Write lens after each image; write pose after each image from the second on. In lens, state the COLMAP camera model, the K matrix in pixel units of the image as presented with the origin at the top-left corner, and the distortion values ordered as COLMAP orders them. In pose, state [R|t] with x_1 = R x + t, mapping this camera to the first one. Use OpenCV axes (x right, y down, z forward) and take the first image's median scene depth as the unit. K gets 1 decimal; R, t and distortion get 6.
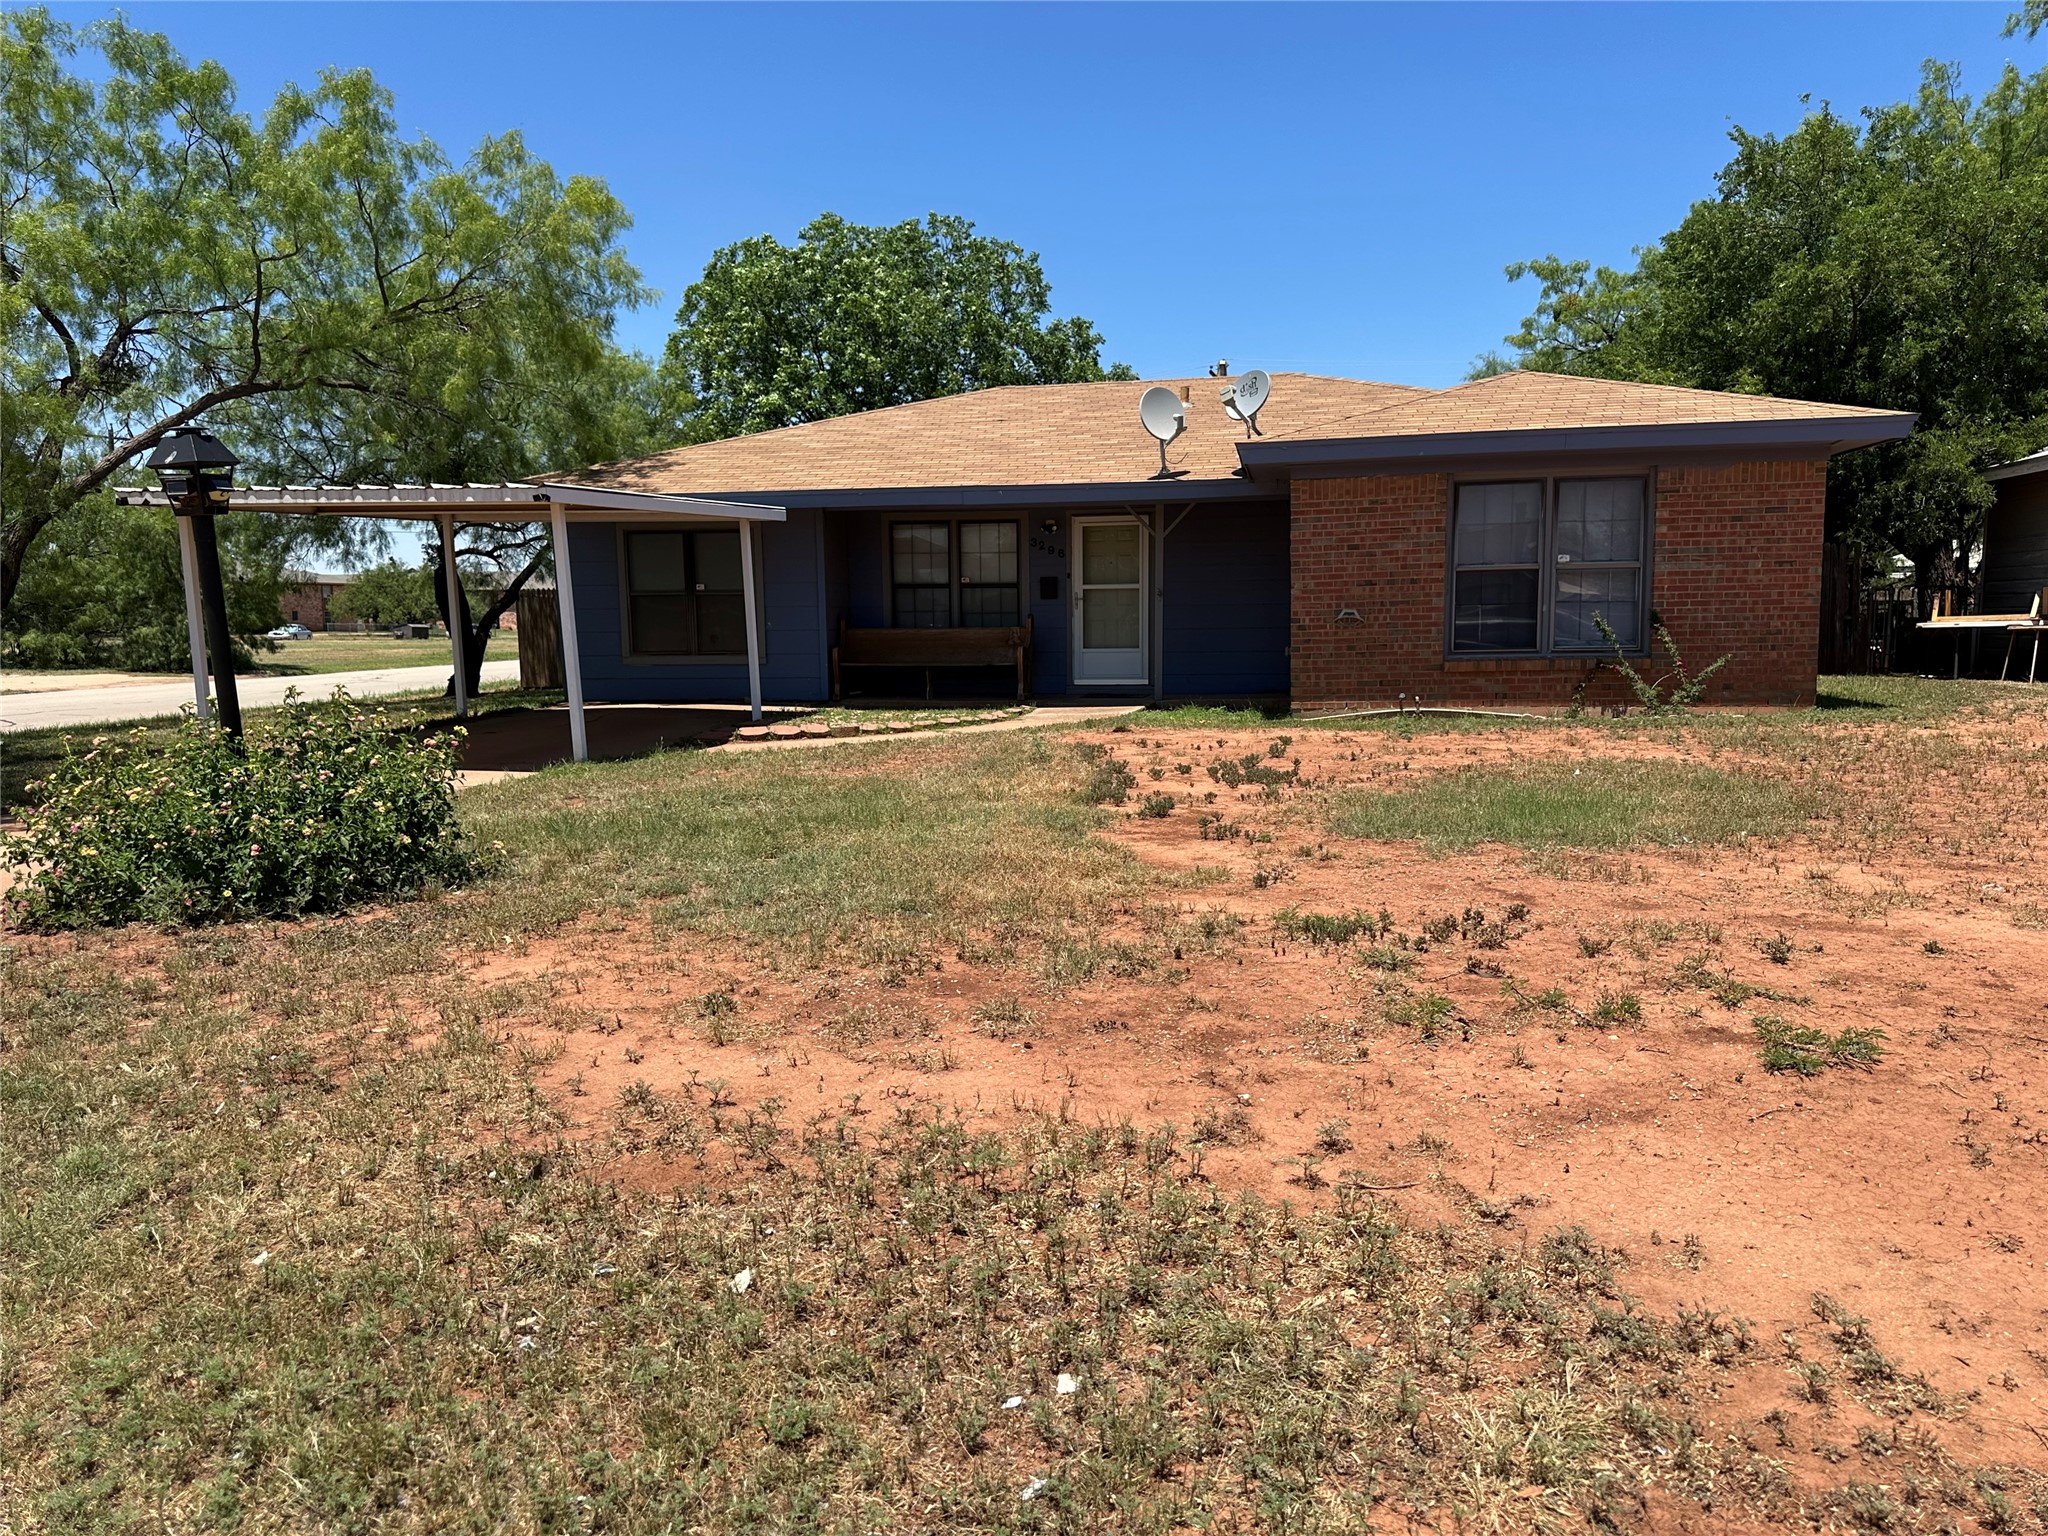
lens RADIAL K [[1453.6, 0, 1022.8], [0, 1453.6, 781.5], [0, 0, 1]] dist [0.046439, -0.059733]
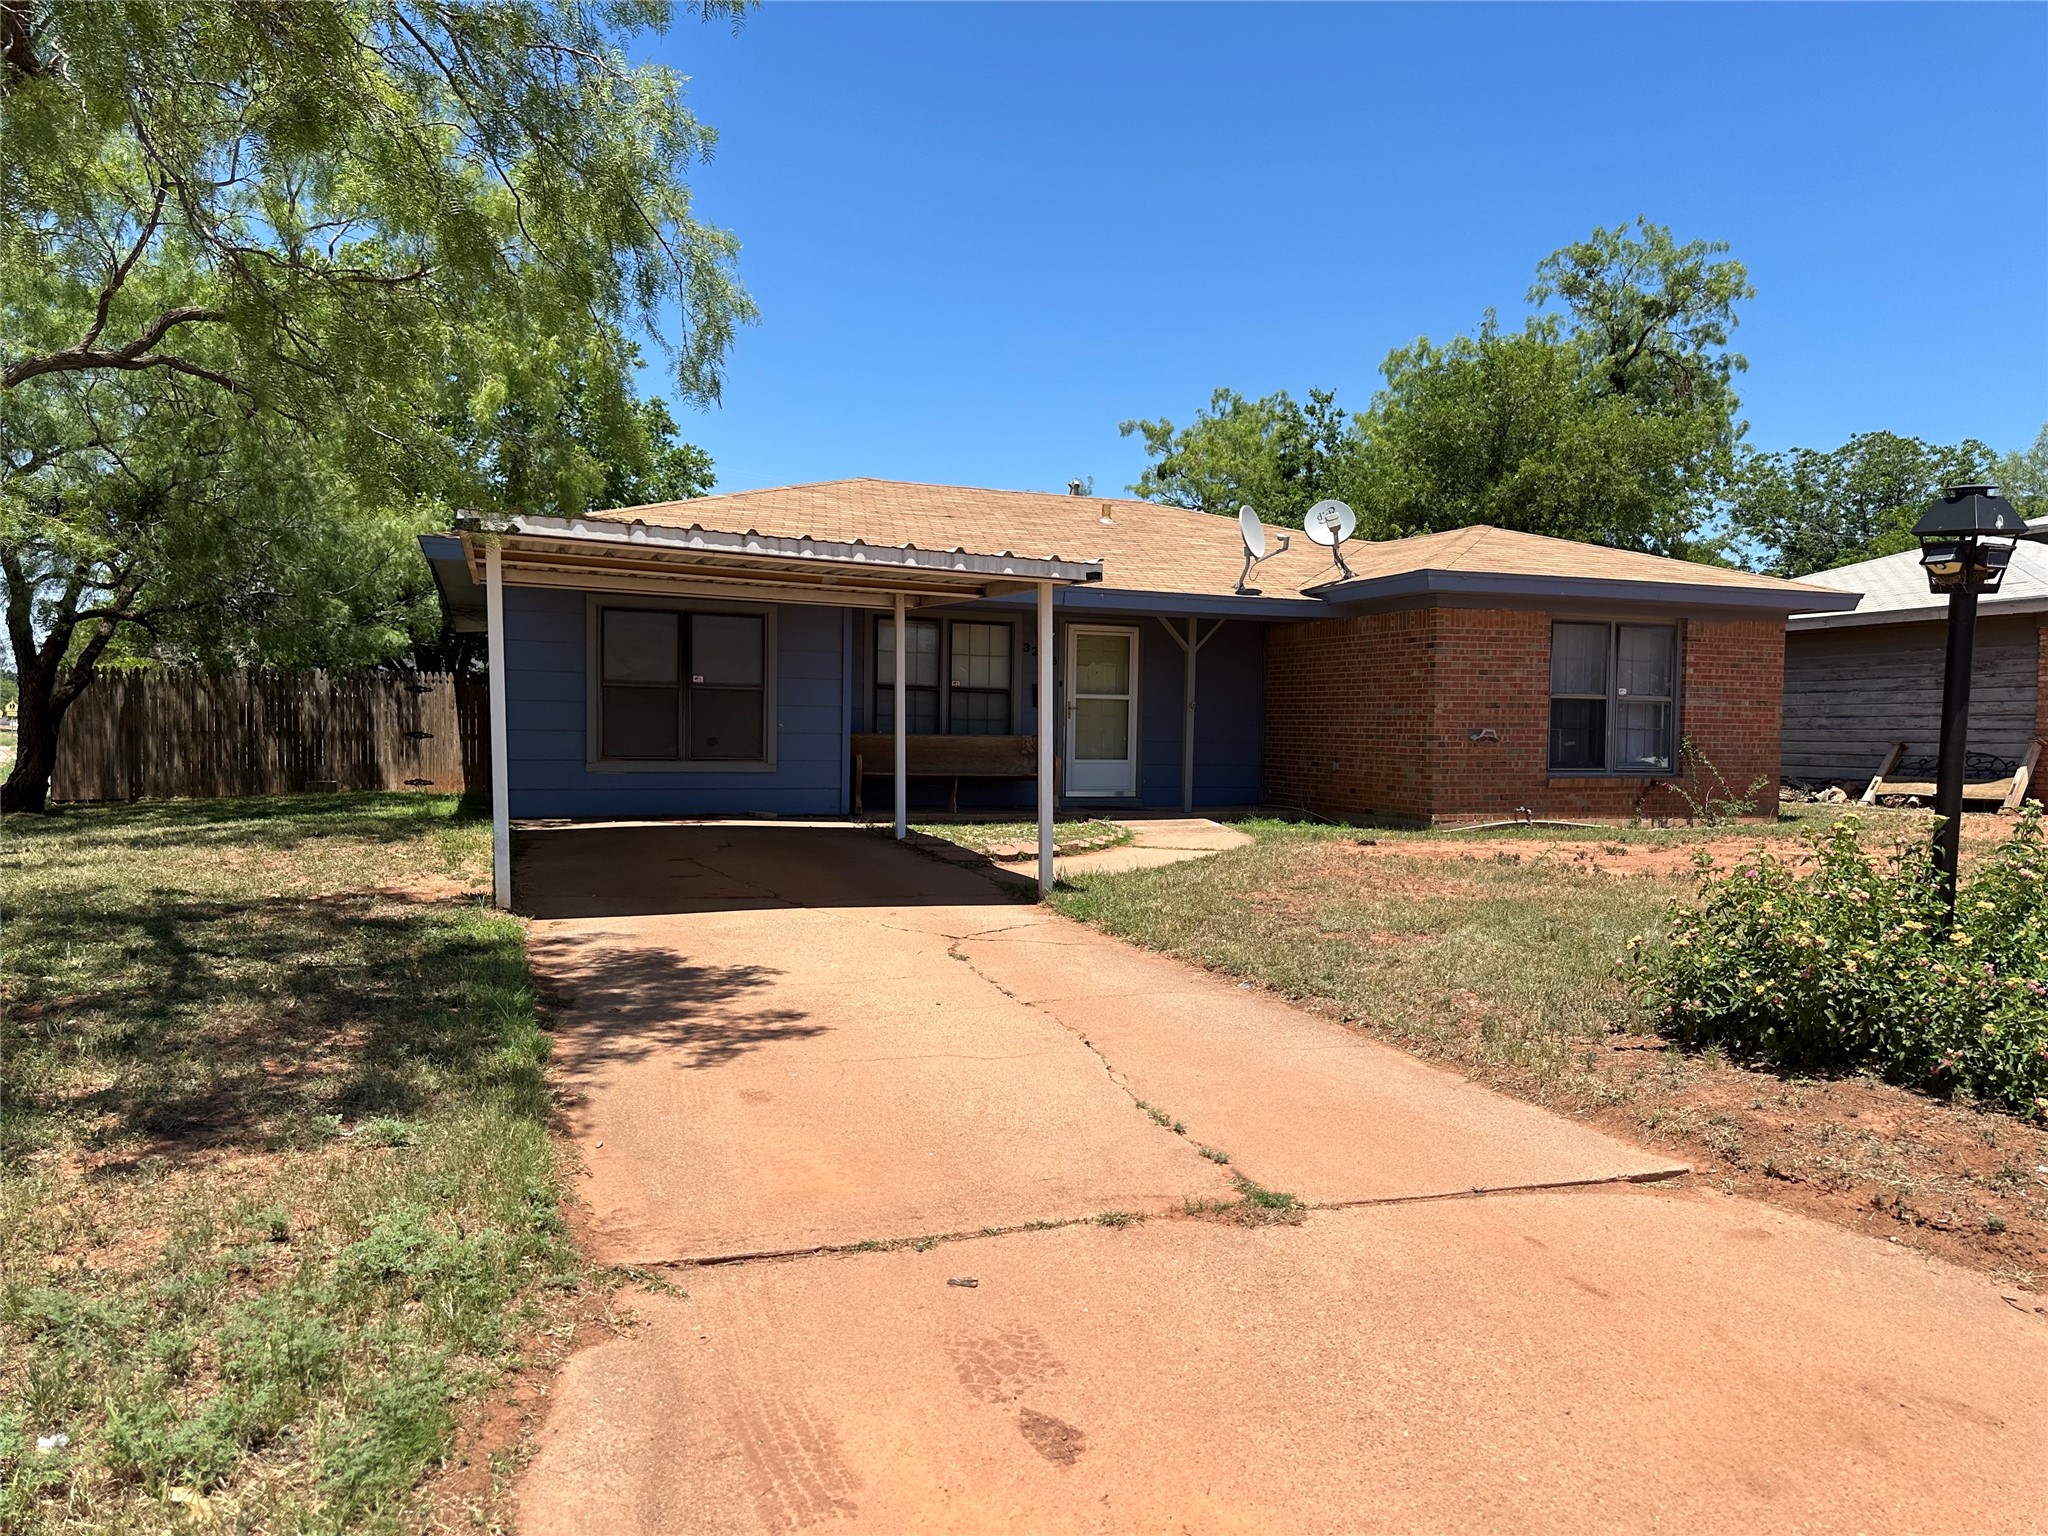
lens RADIAL K [[1453.6, 0, 1019.8], [0, 1453.6, 762.9], [0, 0, 1]] dist [0.046439, -0.059733]
pose [[0.844341, 0.015232, 0.535590, -0.641166], [0.033290, 0.996173, -0.080812, -0.016790], [-0.534771, 0.086062, 0.840603, 0.272959]]
